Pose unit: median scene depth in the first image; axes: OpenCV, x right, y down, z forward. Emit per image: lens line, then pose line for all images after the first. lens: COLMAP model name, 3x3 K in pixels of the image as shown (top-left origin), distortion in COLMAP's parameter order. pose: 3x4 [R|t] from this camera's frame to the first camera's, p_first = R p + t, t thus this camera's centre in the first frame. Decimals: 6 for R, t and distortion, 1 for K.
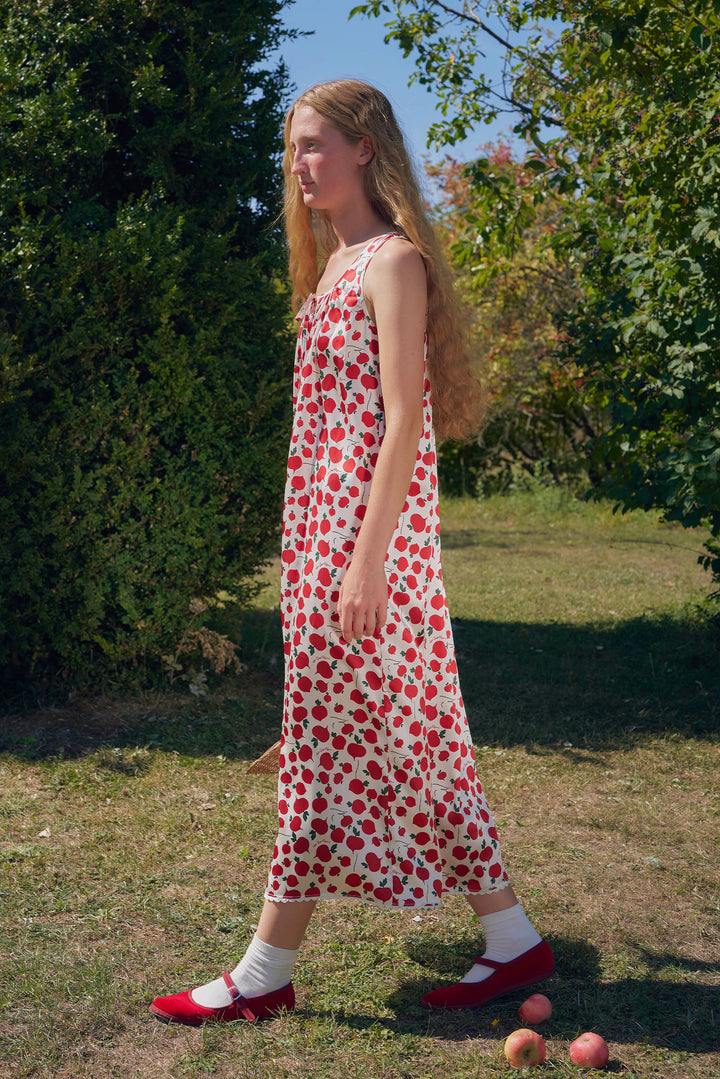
lens RADIAL K [[1644.7, 0, 364.0], [0, 1644.7, 450.2], [0, 0, 1]] dist [-0.018721, 0.370048]
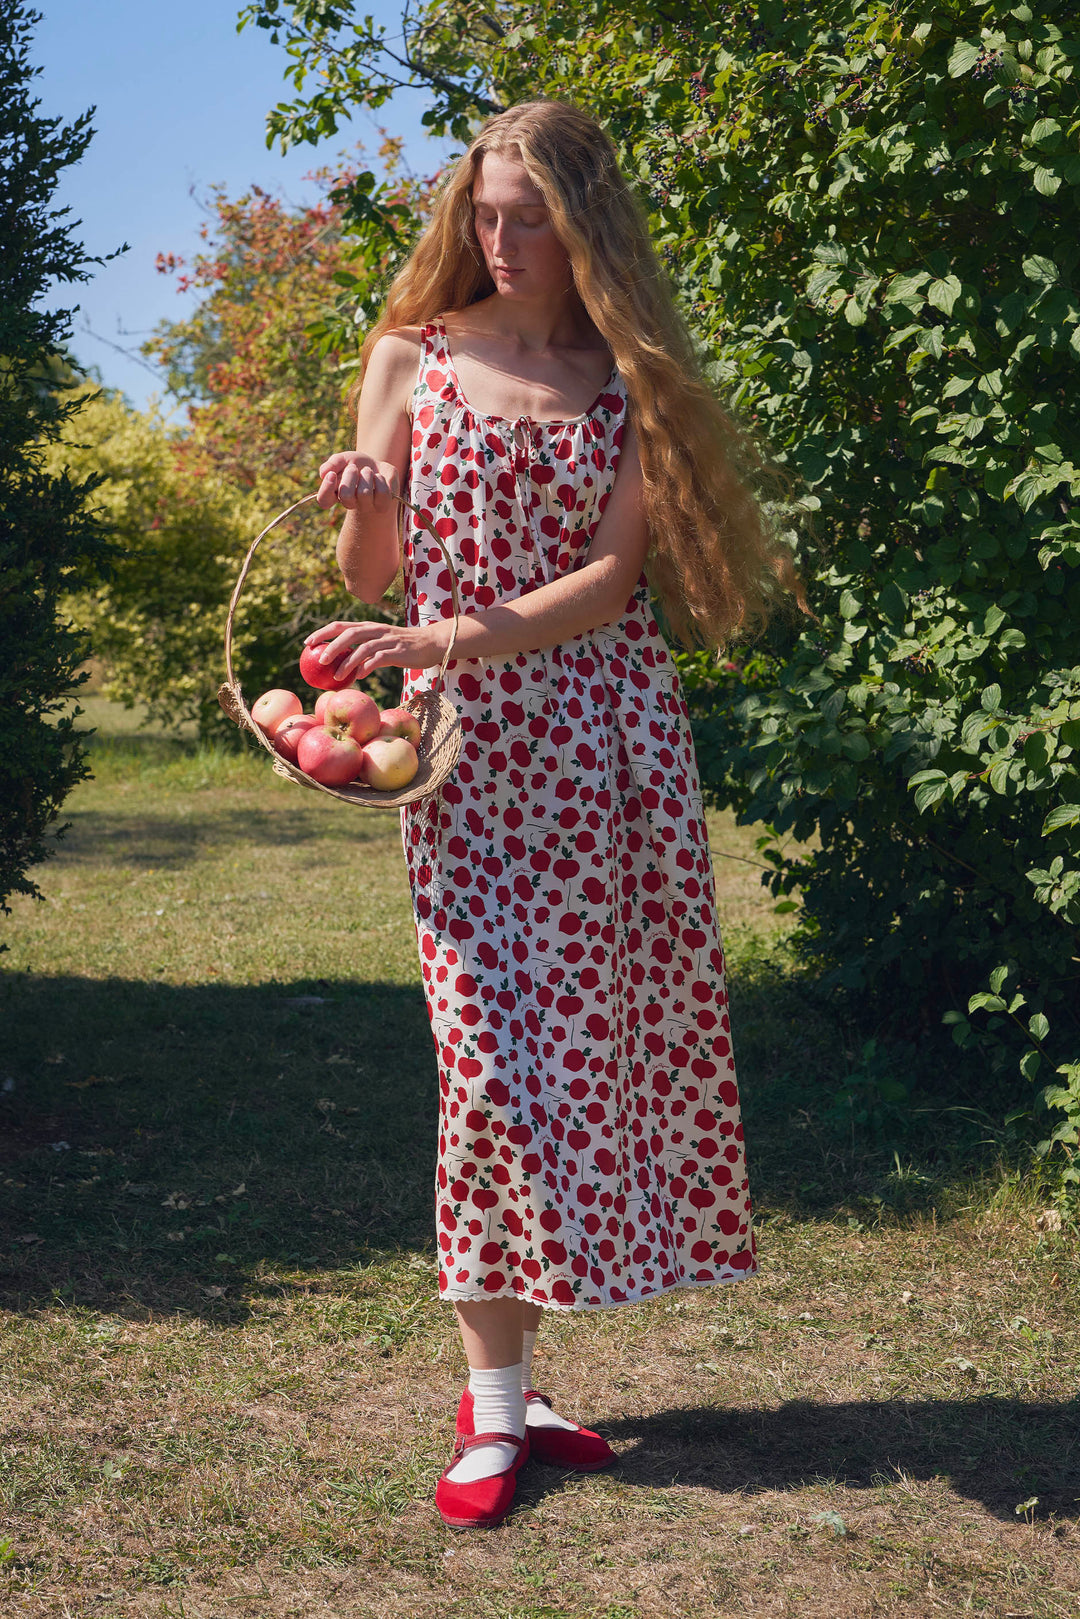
lens RADIAL K [[2467.7, 0, 546.0], [0, 2467.7, 675.5], [0, 0, 1]] dist [-0.018721, 0.370048]
pose [[0.981821, -0.007986, 0.189640, -0.035144], [0.007140, 0.999961, 0.005143, -0.009213], [-0.189674, -0.003695, 0.981840, 0.188307]]
